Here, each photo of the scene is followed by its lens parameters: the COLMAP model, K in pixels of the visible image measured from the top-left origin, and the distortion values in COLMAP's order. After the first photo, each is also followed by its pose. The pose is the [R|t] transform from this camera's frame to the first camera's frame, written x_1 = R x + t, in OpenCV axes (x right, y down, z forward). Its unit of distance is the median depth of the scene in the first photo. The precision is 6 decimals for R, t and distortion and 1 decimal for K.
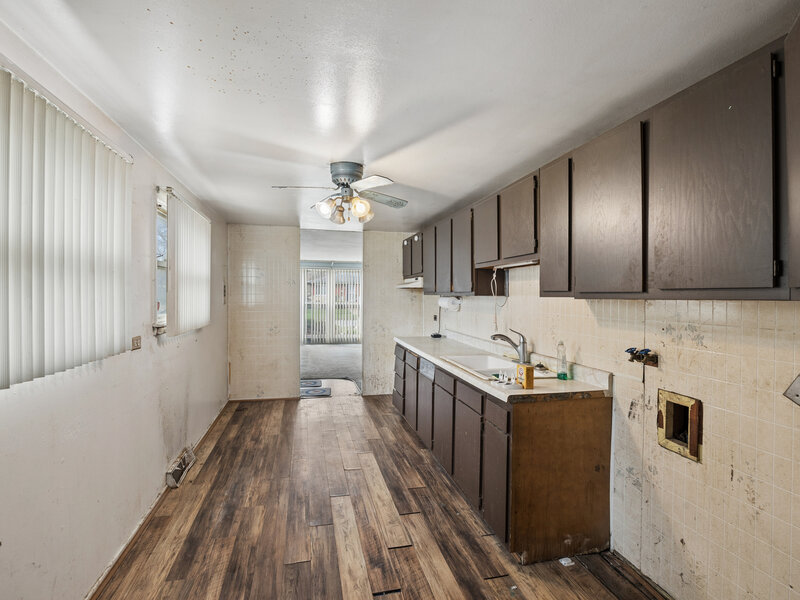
lens RADIAL K [[386.9, 0, 397.6], [0, 386.9, 295.2], [0, 0, 1]] dist [-0.030863, -0.001044]
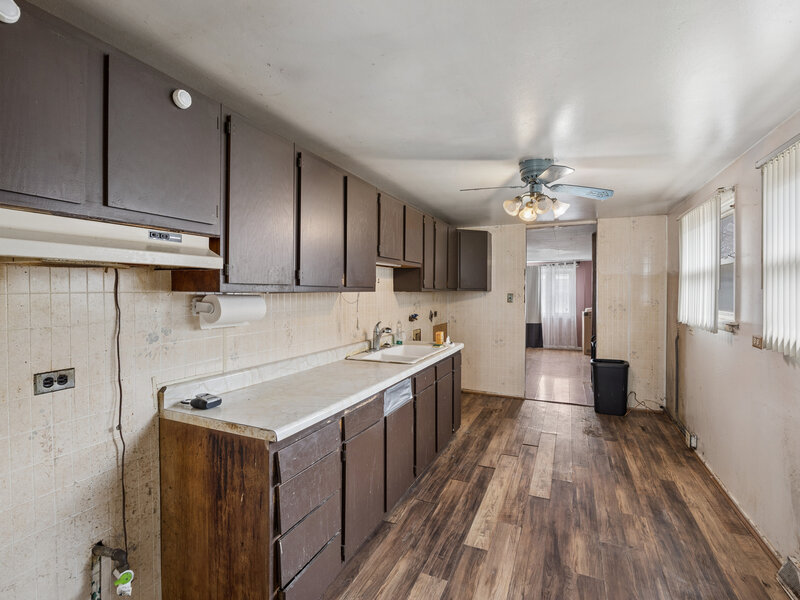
lens RADIAL K [[386.9, 0, 396.9], [0, 386.9, 295.1], [0, 0, 1]] dist [-0.030863, -0.001044]
pose [[-0.794290, -0.014461, 0.607367, -0.466519], [-0.006359, 0.999860, 0.015490, -0.003720], [-0.607505, 0.008441, -0.794271, 2.083040]]
